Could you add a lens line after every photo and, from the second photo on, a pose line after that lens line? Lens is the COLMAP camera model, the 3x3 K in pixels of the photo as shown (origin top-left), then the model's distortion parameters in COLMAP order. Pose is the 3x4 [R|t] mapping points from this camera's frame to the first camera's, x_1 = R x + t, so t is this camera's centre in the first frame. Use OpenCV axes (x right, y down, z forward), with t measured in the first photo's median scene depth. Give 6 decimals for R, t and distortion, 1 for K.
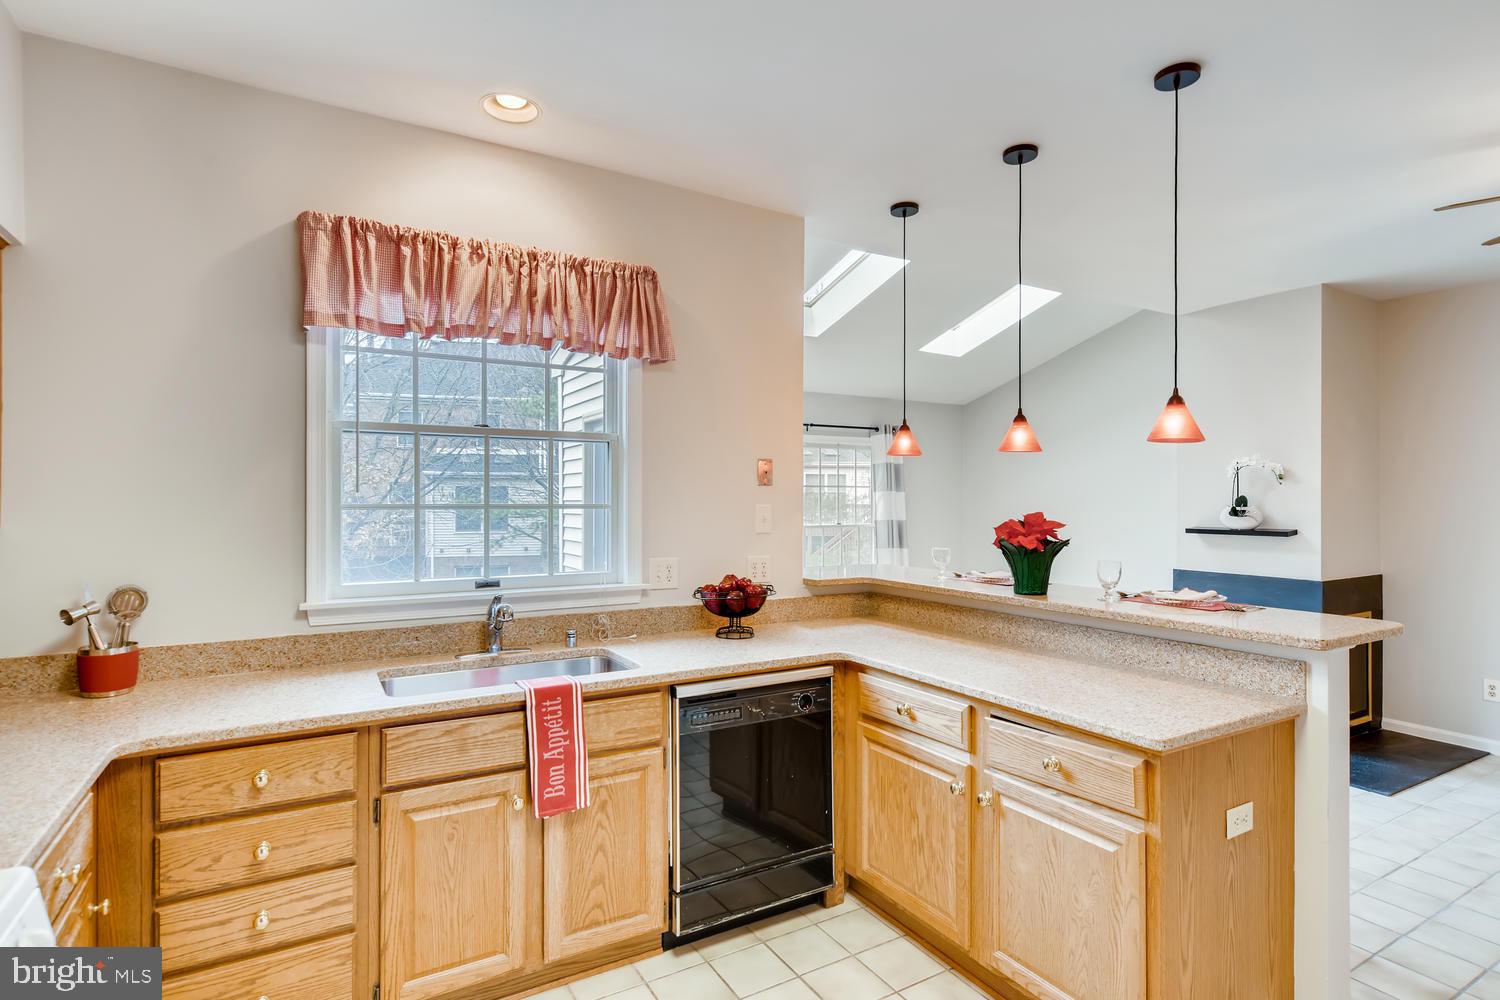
lens RADIAL K [[758.1, 0, 745.2], [0, 758.1, 500.3], [0, 0, 1]] dist [-0.003477, 0.000356]
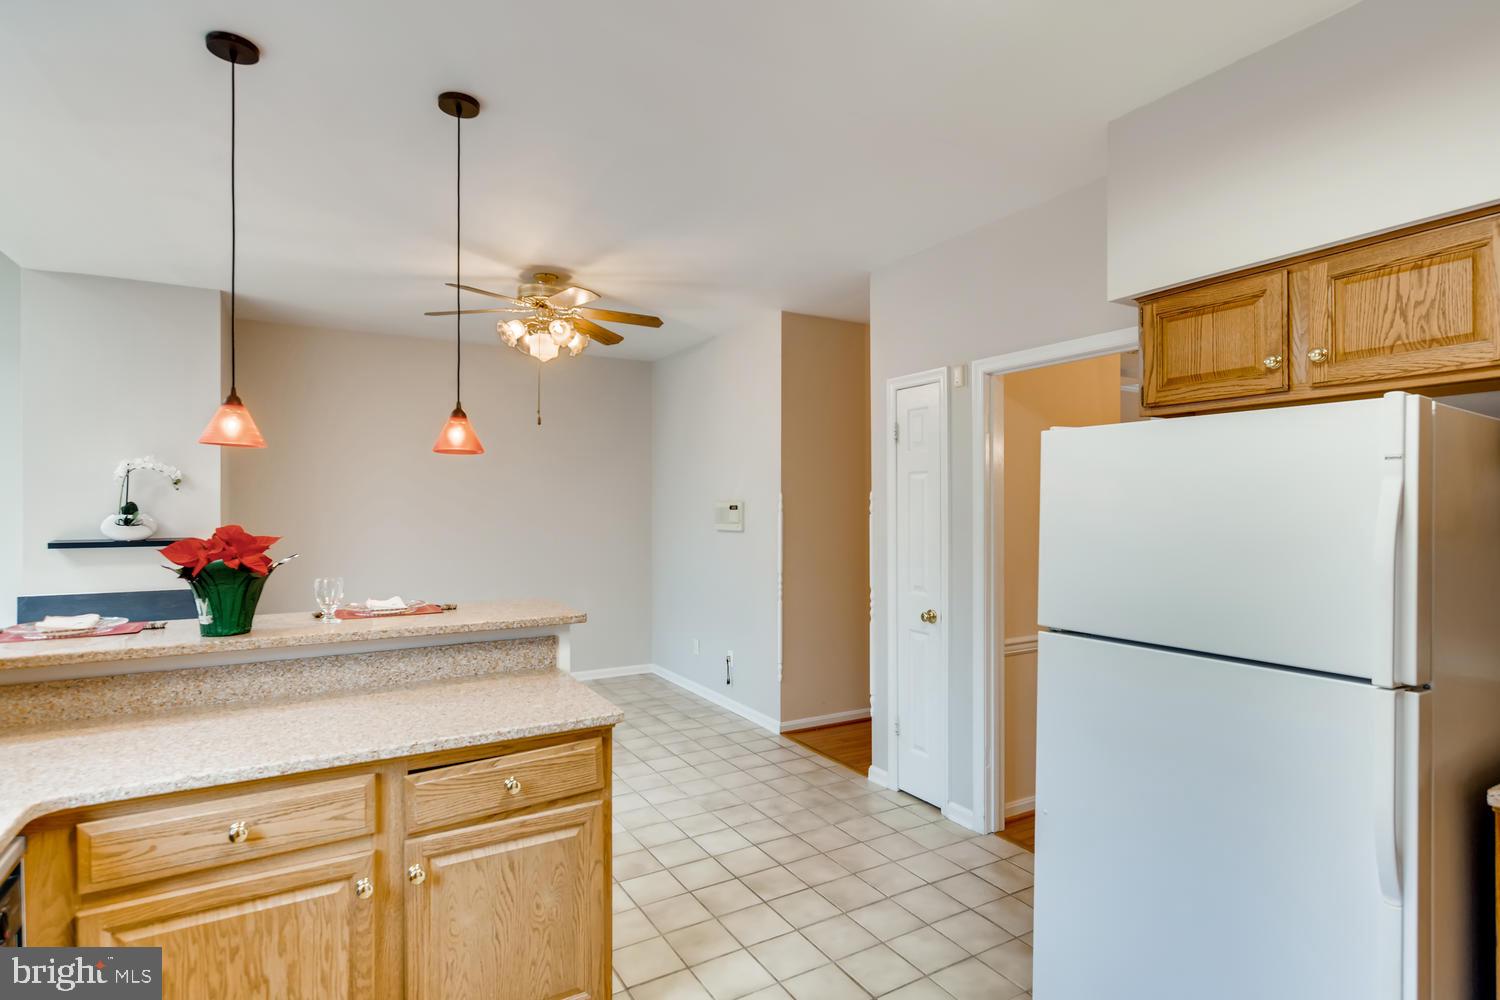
lens RADIAL K [[758.1, 0, 746.9], [0, 758.1, 504.5], [0, 0, 1]] dist [-0.003477, 0.000356]
pose [[-0.007778, -0.001514, 0.999969, -0.451801], [0.001579, 0.999998, 0.001526, -0.007232], [-0.999969, 0.001591, -0.007776, 0.576452]]
